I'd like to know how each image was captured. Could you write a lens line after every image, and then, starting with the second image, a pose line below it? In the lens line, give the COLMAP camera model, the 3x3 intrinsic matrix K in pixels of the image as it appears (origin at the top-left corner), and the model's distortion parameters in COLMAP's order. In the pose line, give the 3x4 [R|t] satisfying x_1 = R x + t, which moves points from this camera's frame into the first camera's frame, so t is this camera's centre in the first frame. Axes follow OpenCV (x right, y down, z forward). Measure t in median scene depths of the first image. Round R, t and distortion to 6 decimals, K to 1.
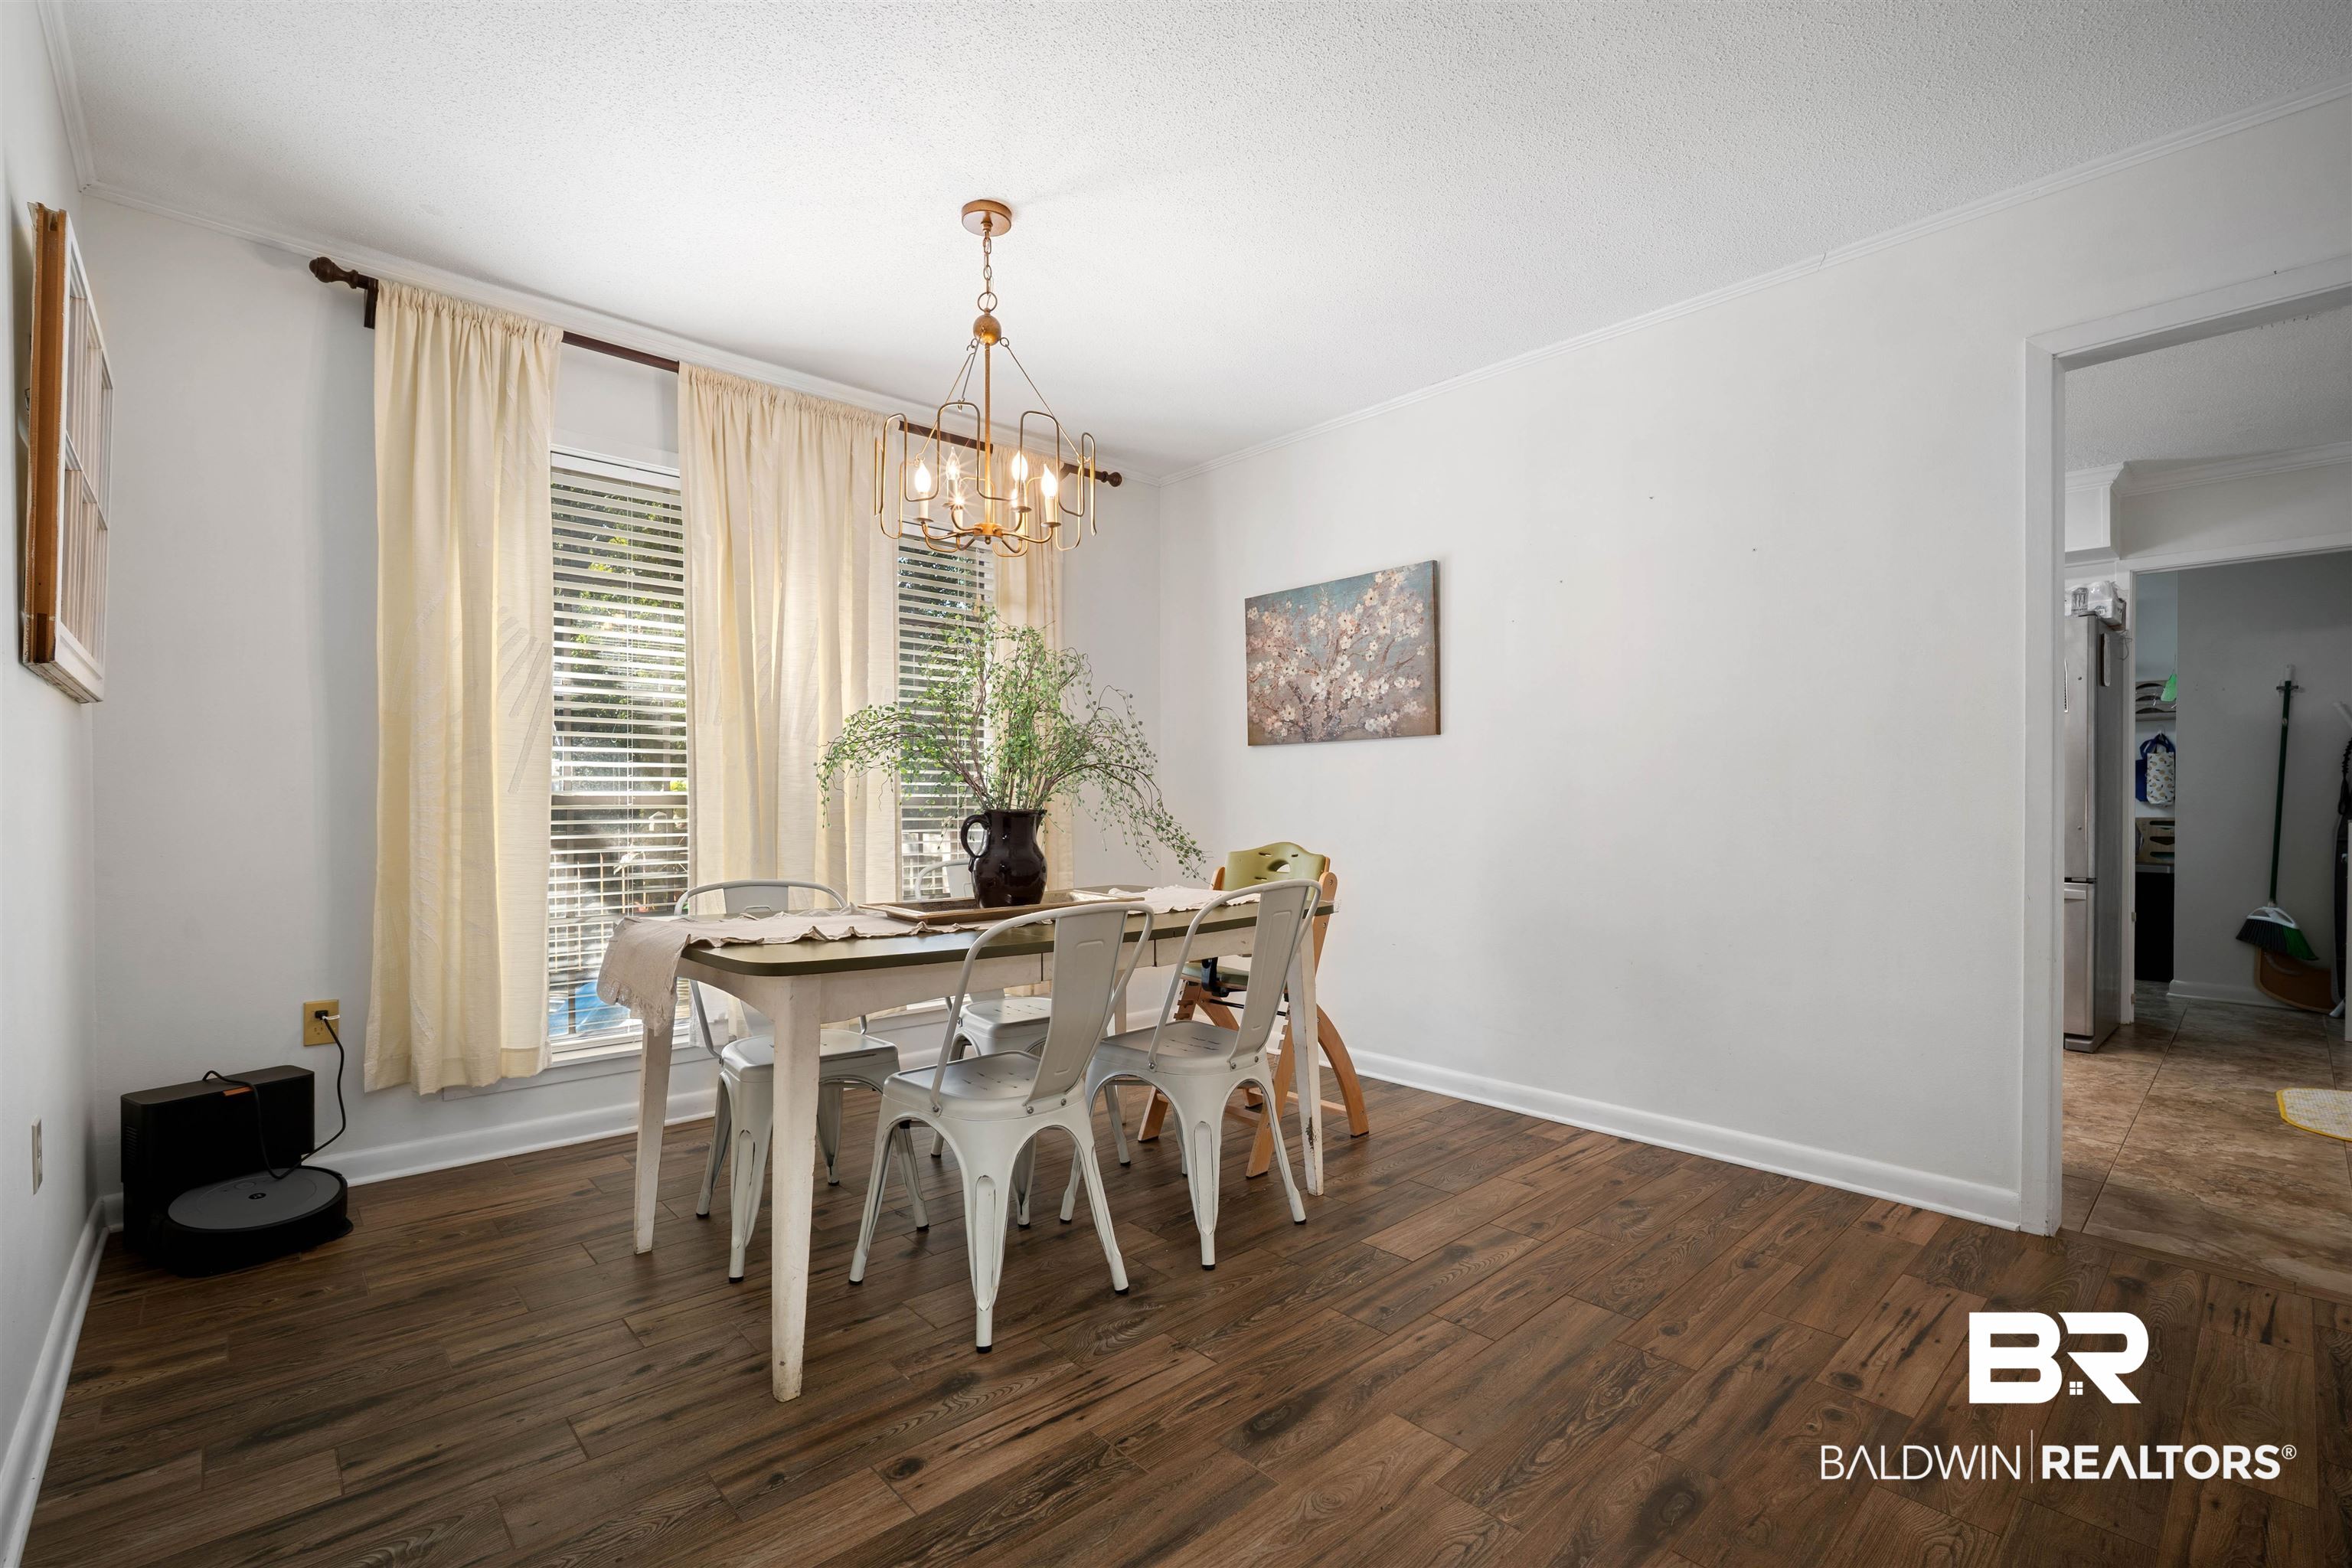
lens RADIAL K [[1041.0, 0, 1174.1], [0, 1041.0, 838.3], [0, 0, 1]] dist [-0.014989, 0.000089]
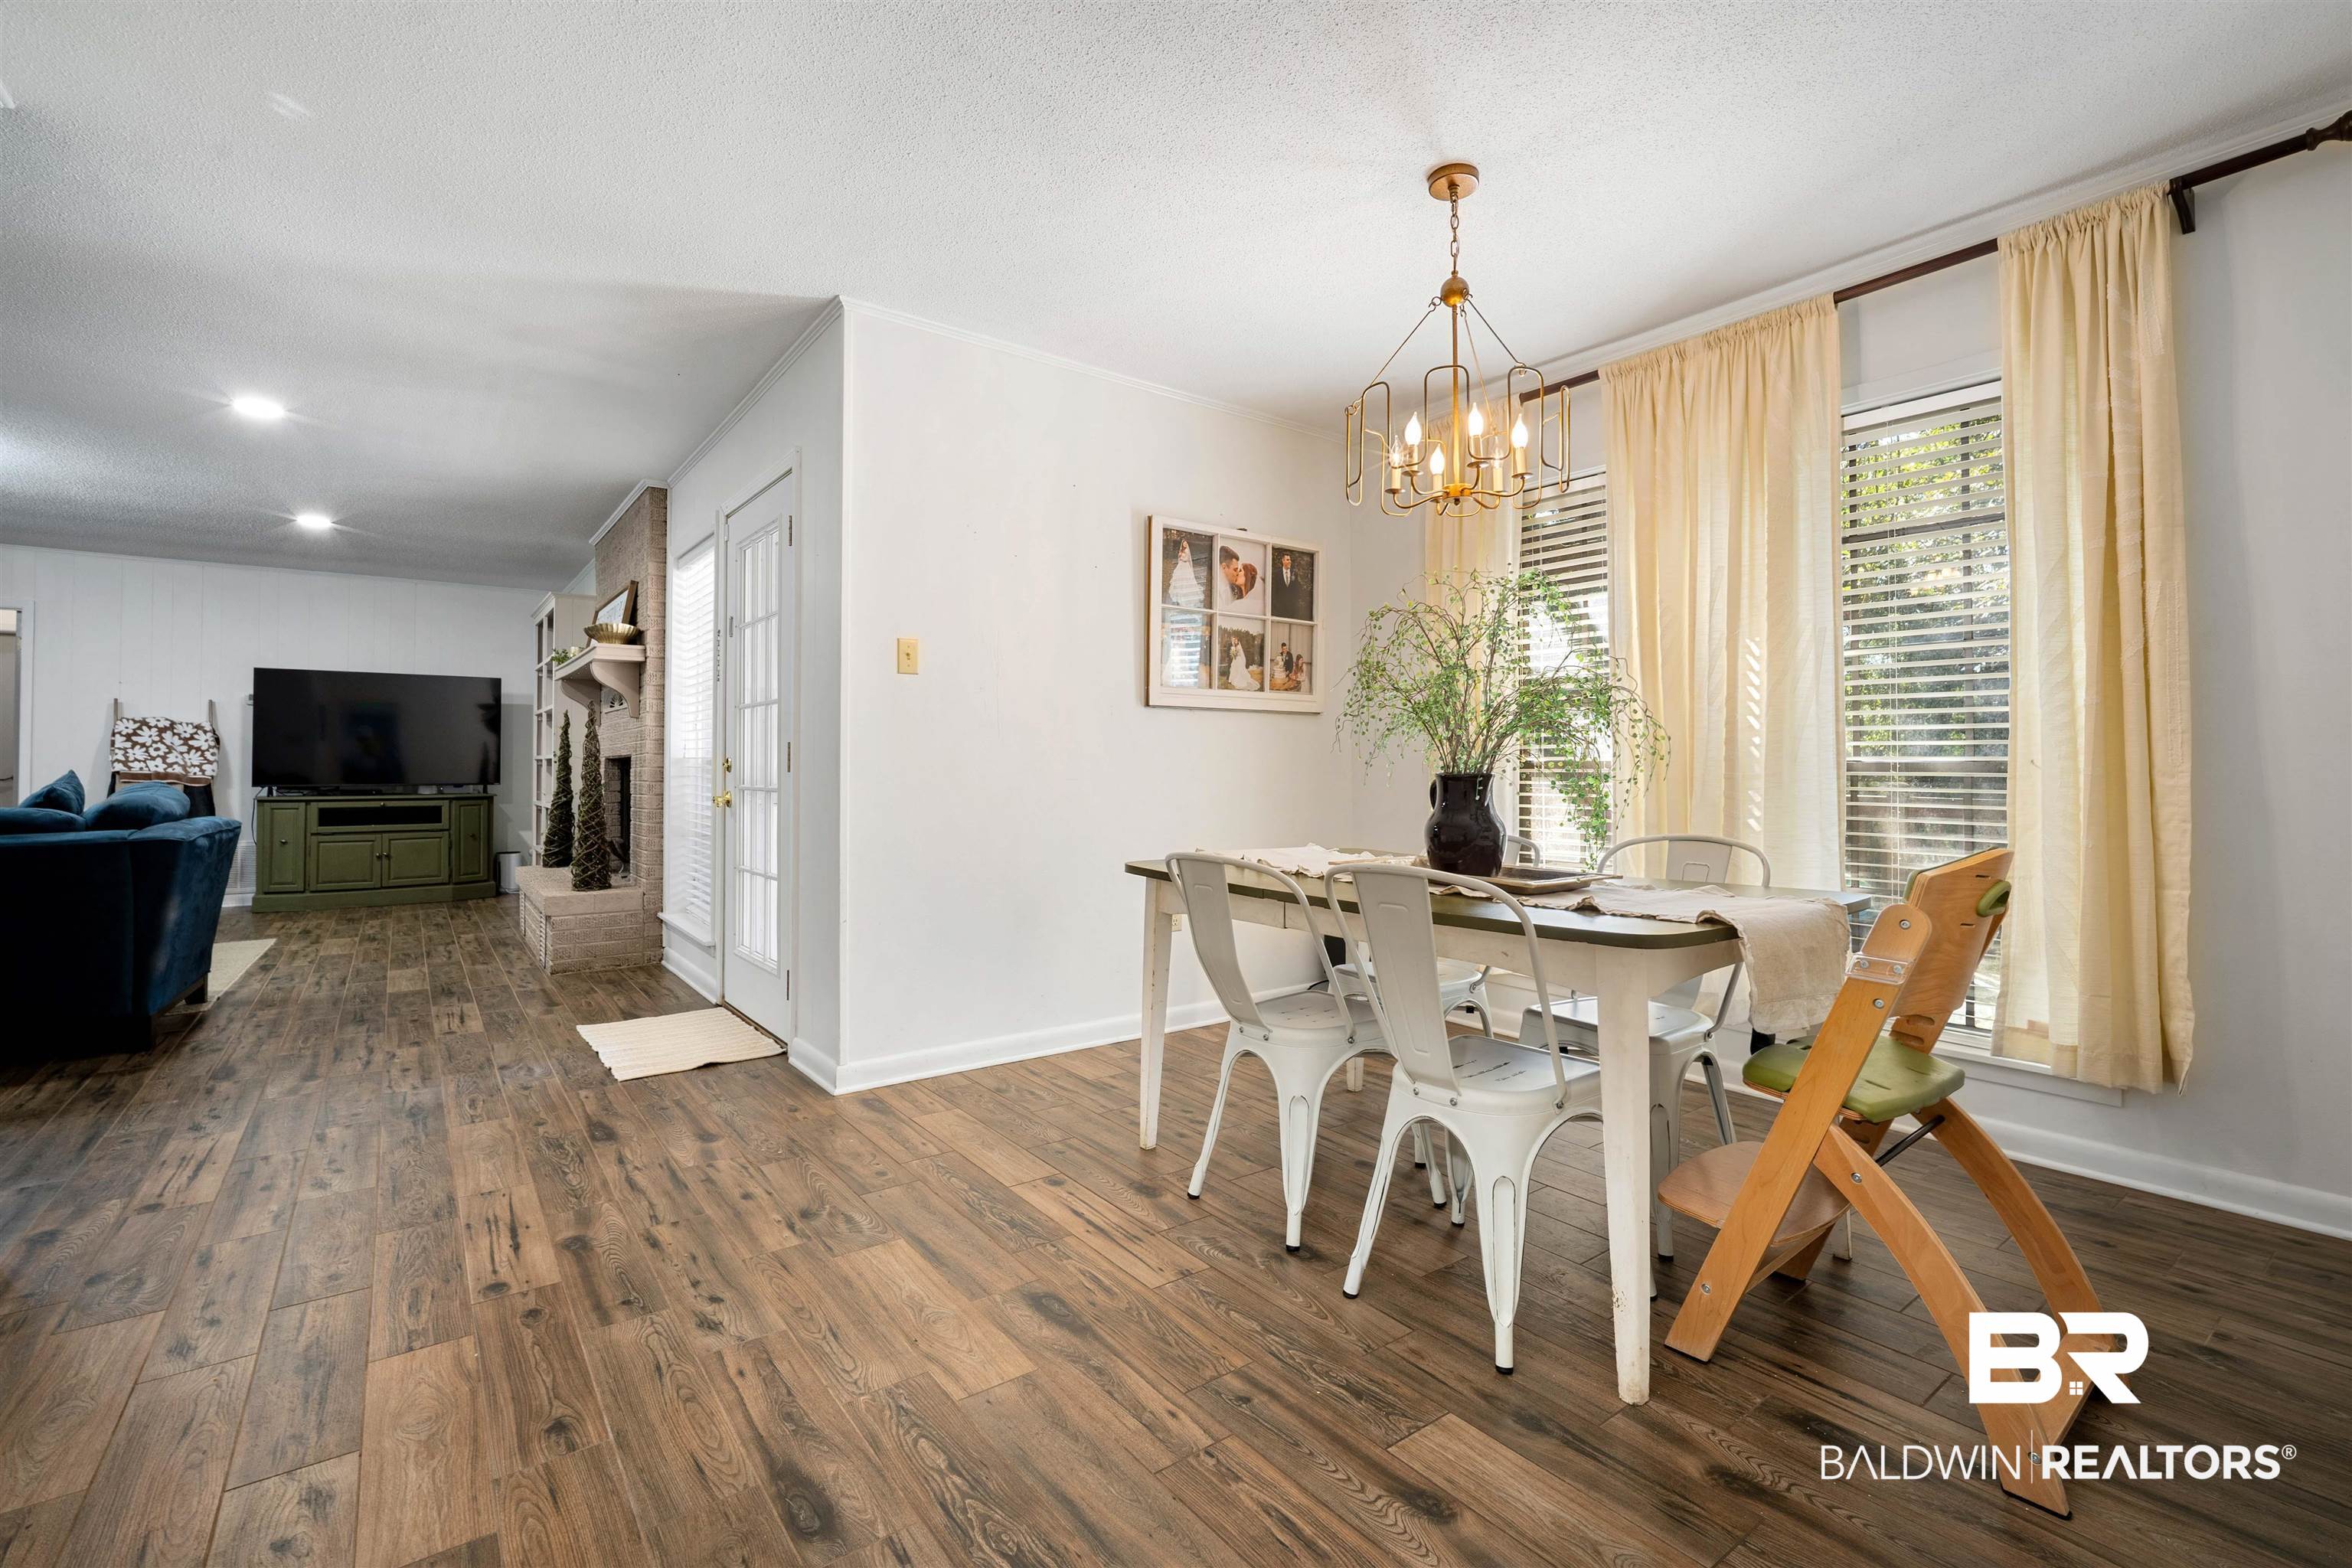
lens RADIAL K [[1020.6, 0, 1174.8], [0, 1020.6, 775.8], [0, 0, 1]] dist [-0.014026, 0.000346]
pose [[-0.090820, 0.008202, -0.995834, 1.051534], [-0.041528, 0.999065, 0.012016, -0.032241], [0.995001, 0.042446, -0.090394, 1.072369]]
